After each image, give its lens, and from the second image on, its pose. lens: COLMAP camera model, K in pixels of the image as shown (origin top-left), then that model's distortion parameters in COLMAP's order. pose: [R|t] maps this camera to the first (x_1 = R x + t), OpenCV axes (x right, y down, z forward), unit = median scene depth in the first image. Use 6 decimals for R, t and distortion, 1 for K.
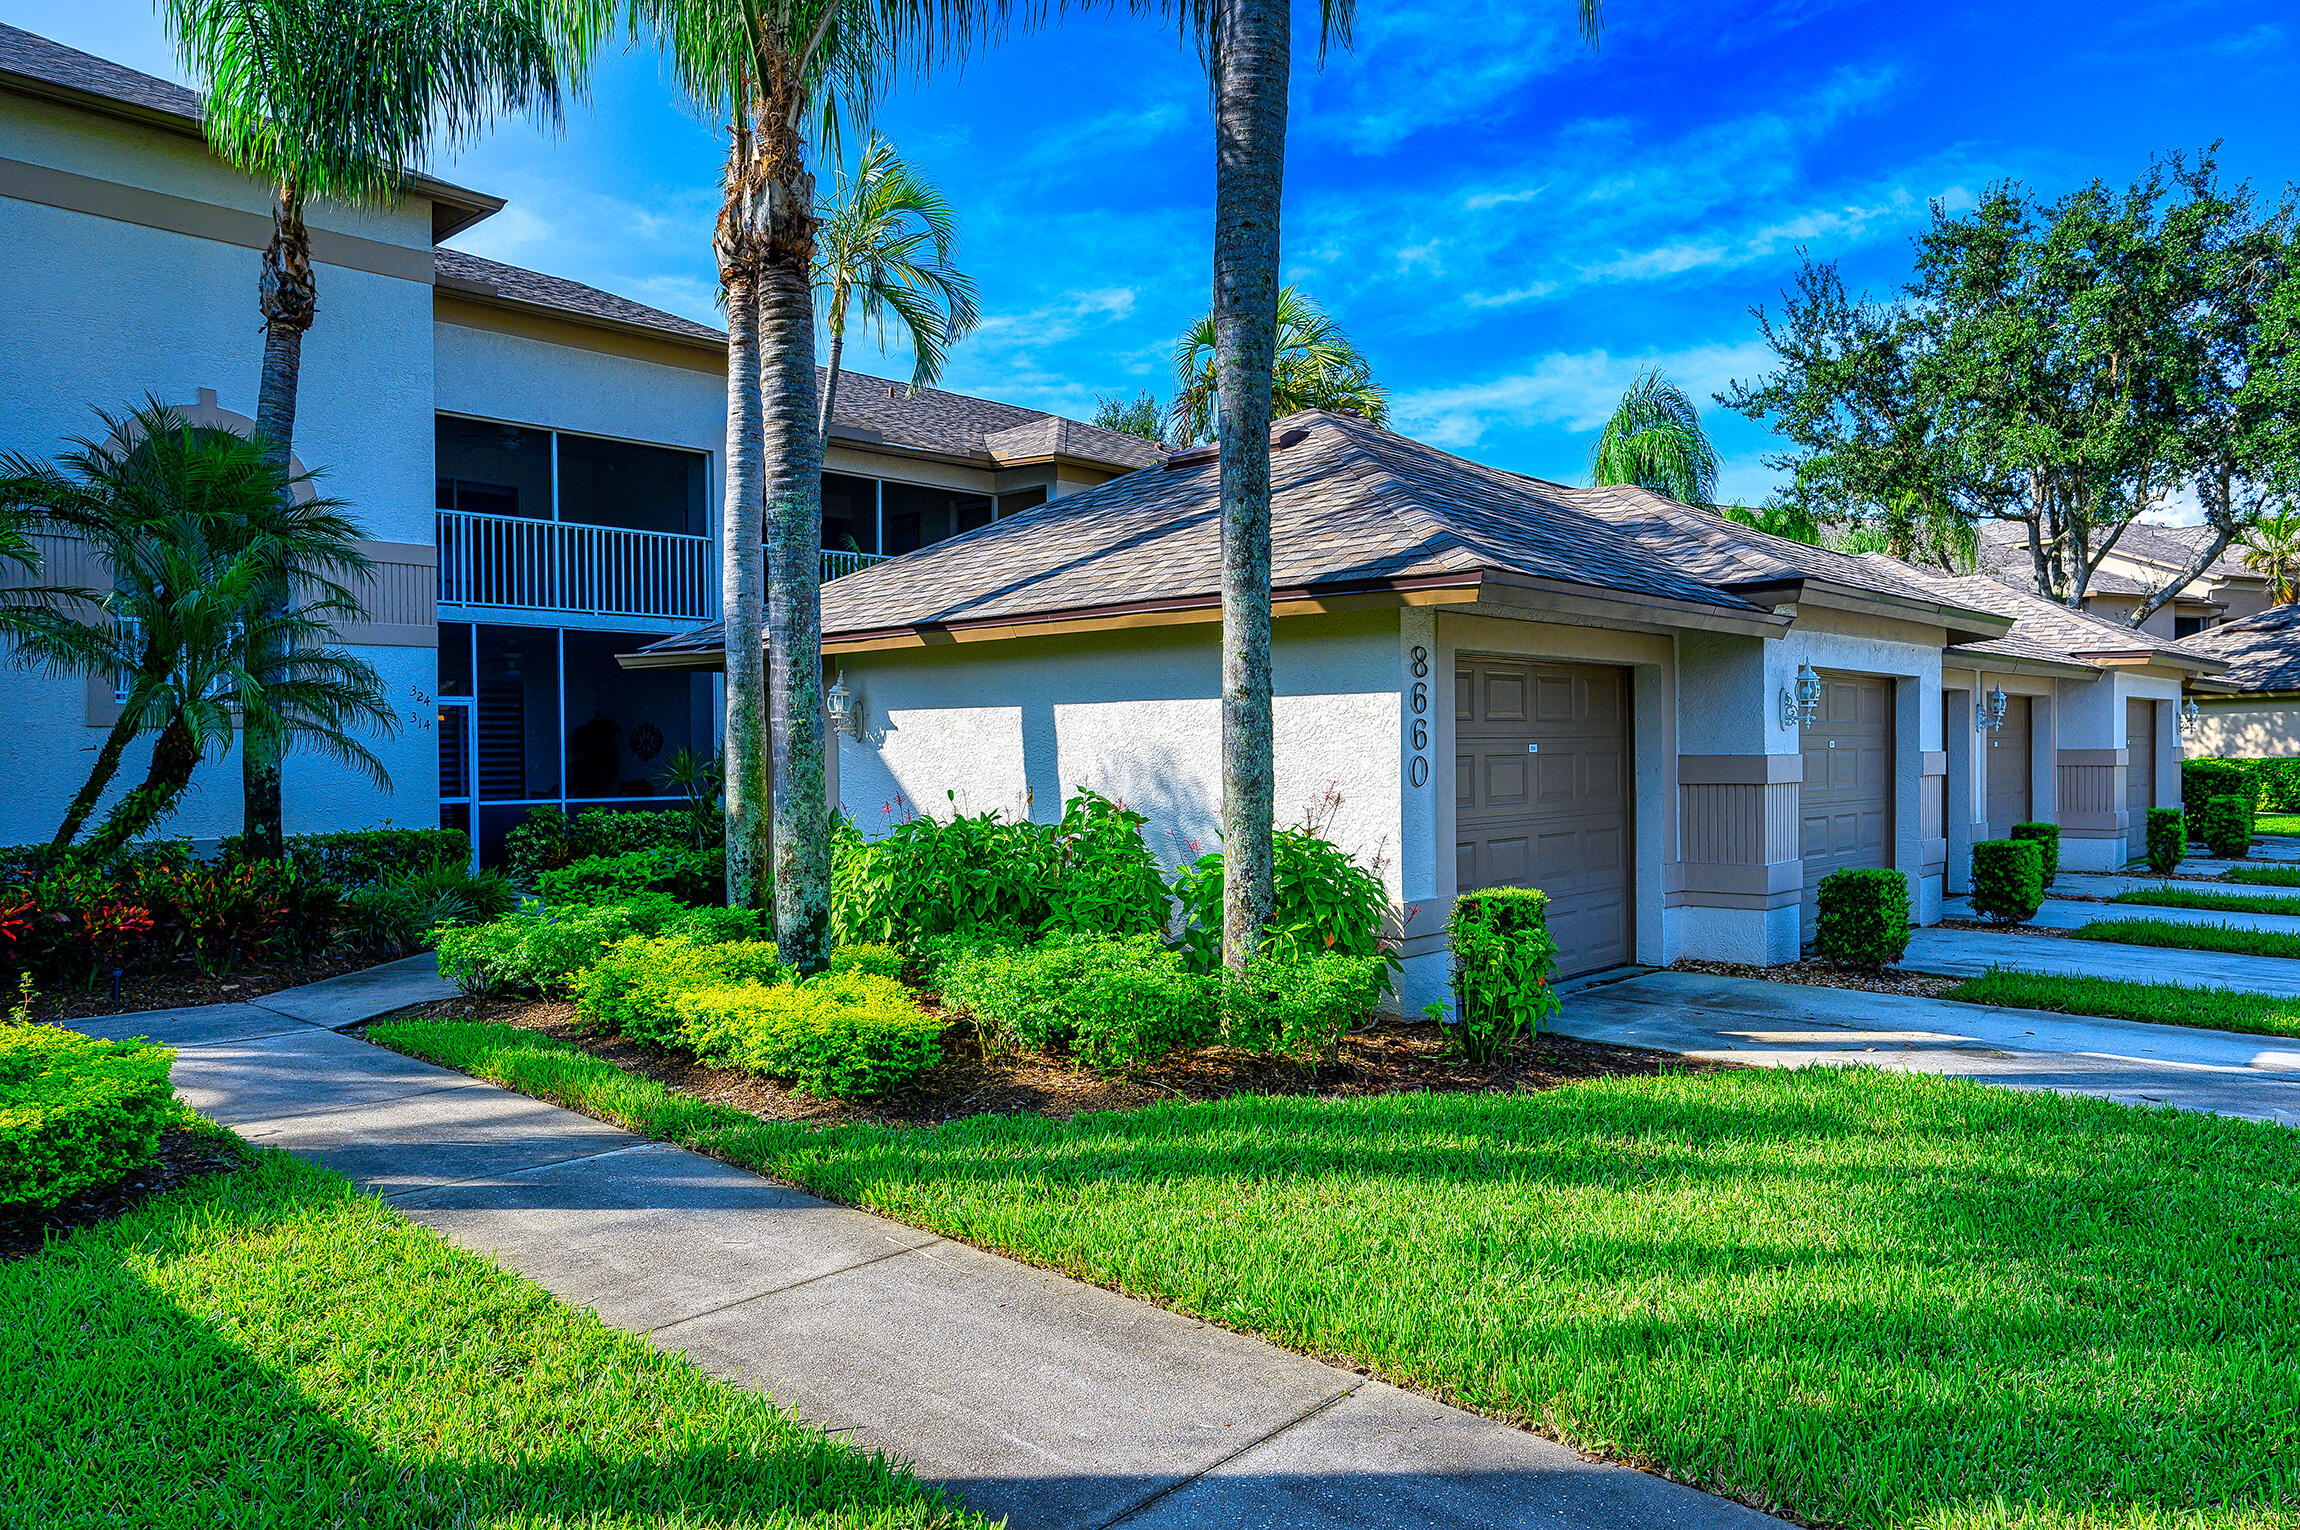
lens RADIAL K [[1546.3, 0, 1150.0], [0, 1546.3, 765.0], [0, 0, 1]] dist [-0.000197, 0.000242]
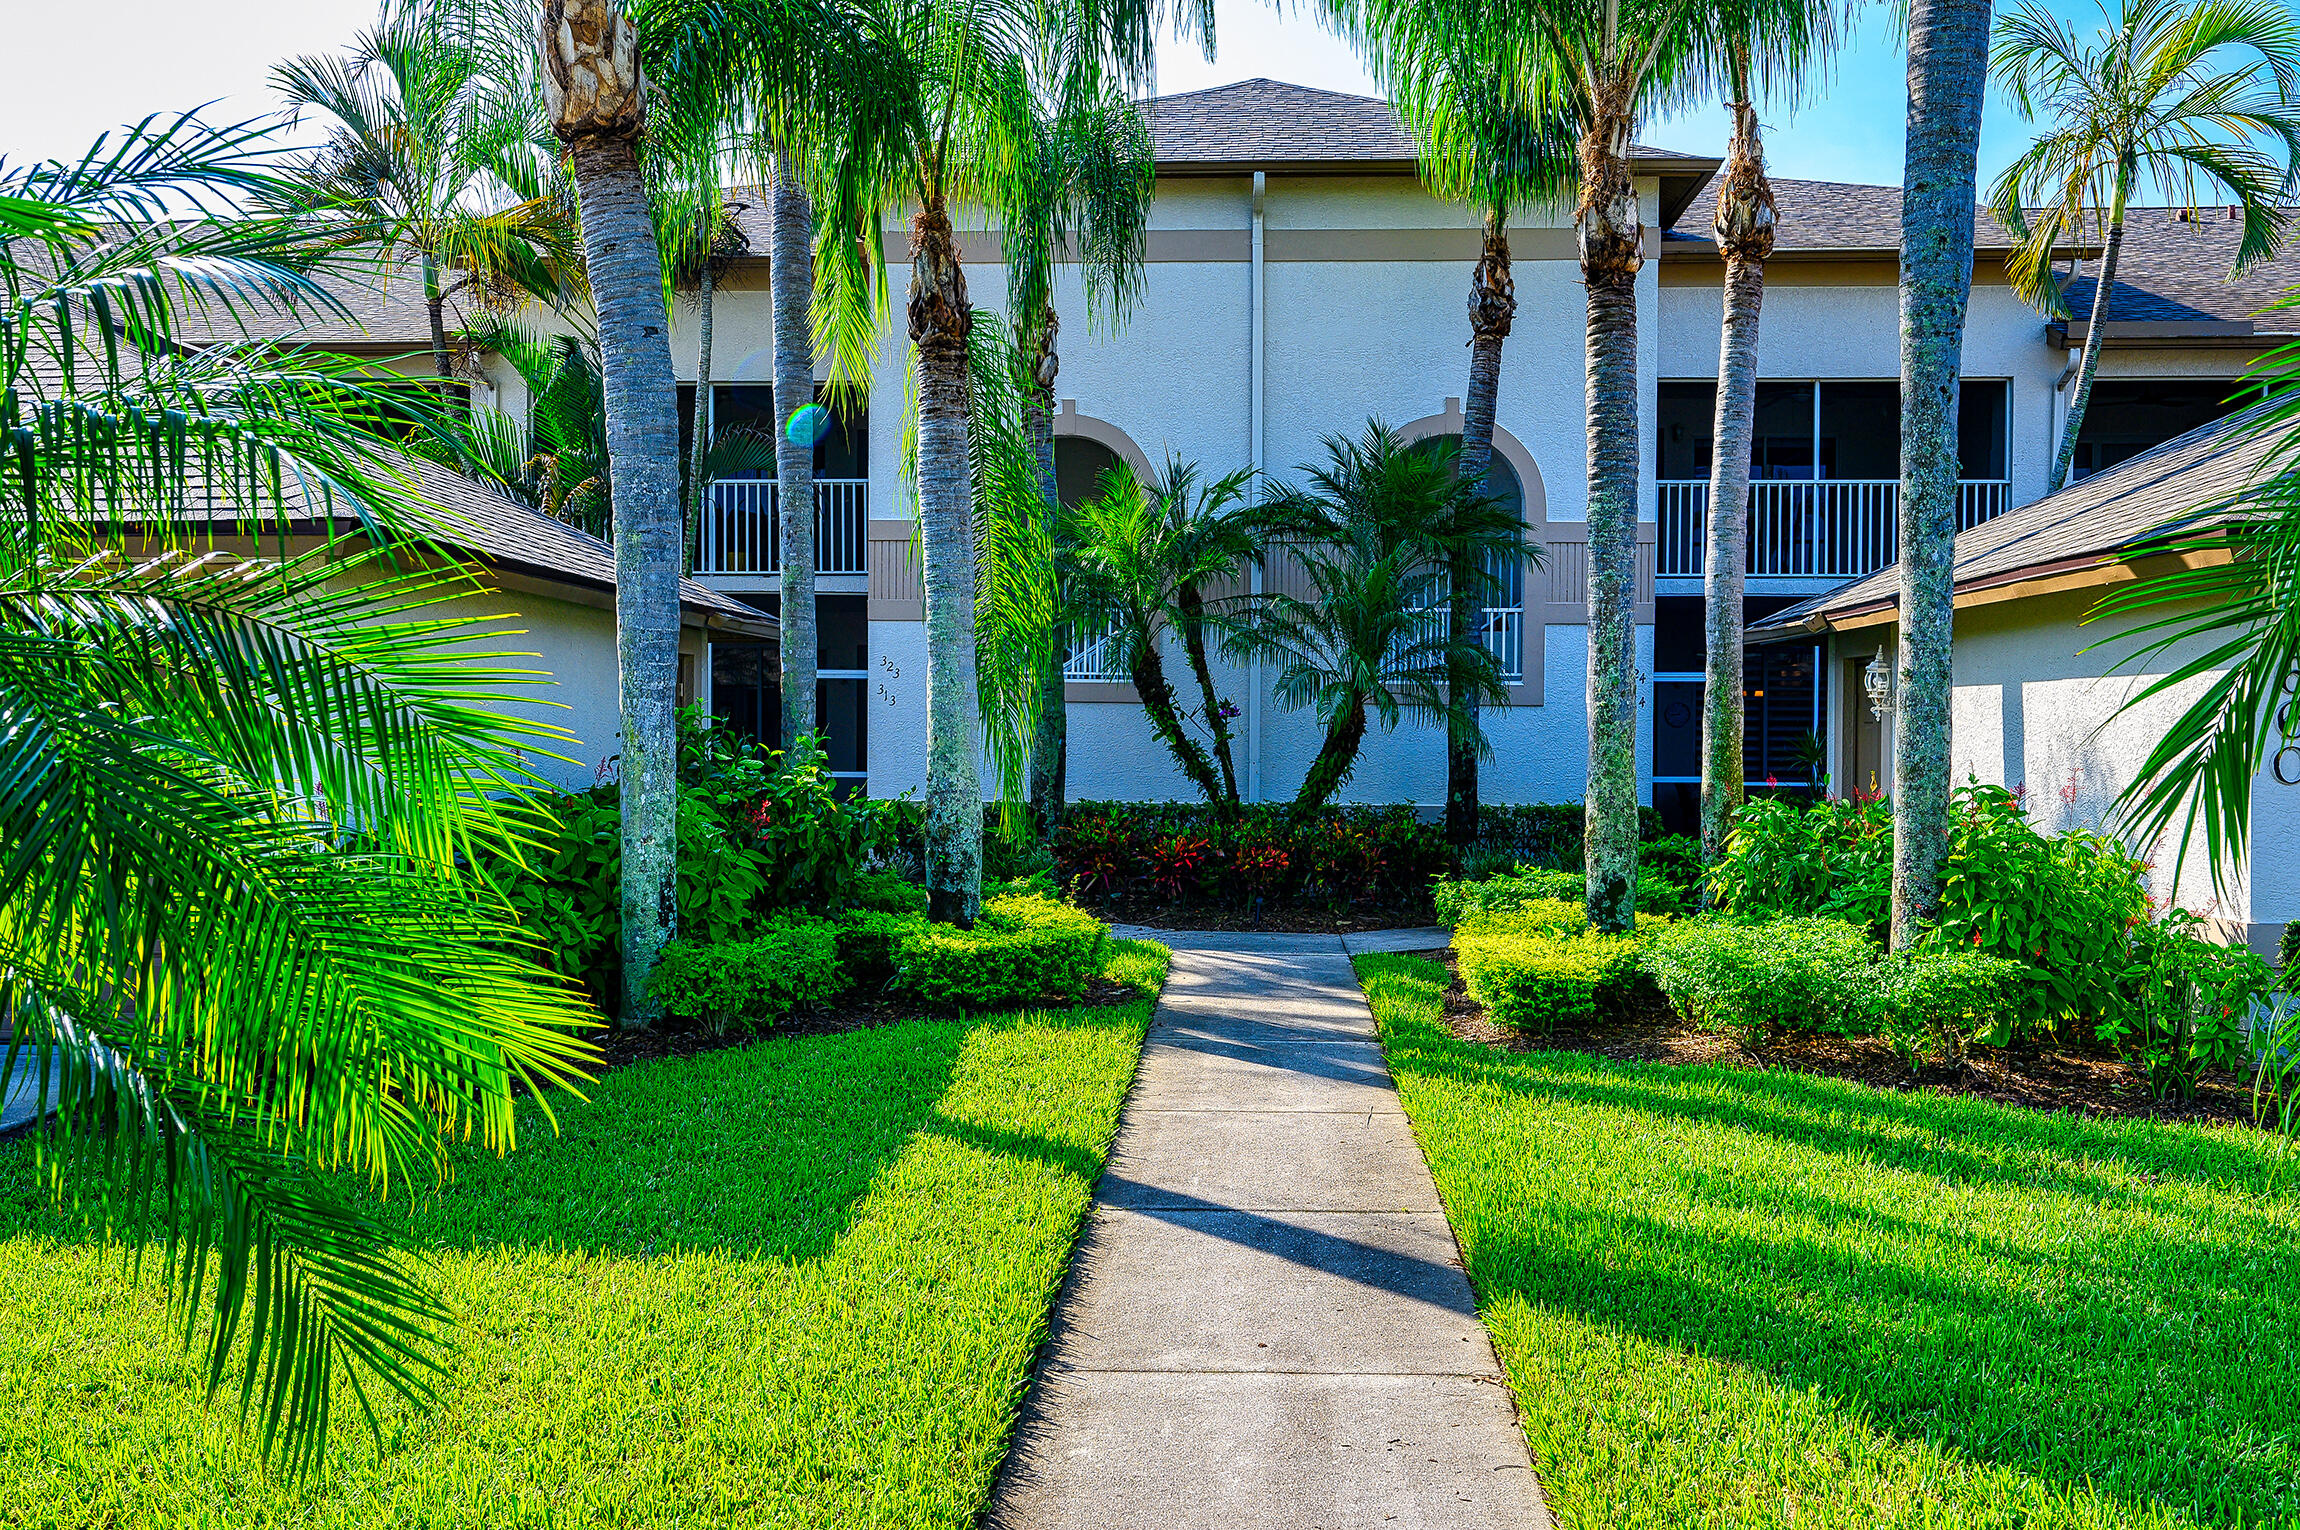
lens RADIAL K [[1965.6, 0, 1150.0], [0, 1965.6, 765.0], [0, 0, 1]] dist [-0.006069, -0.004608]
pose [[0.646421, 0.025168, -0.762565, 0.618225], [-0.018348, 0.999680, 0.017440, -0.003246], [0.762760, 0.002718, 0.646676, -0.133825]]
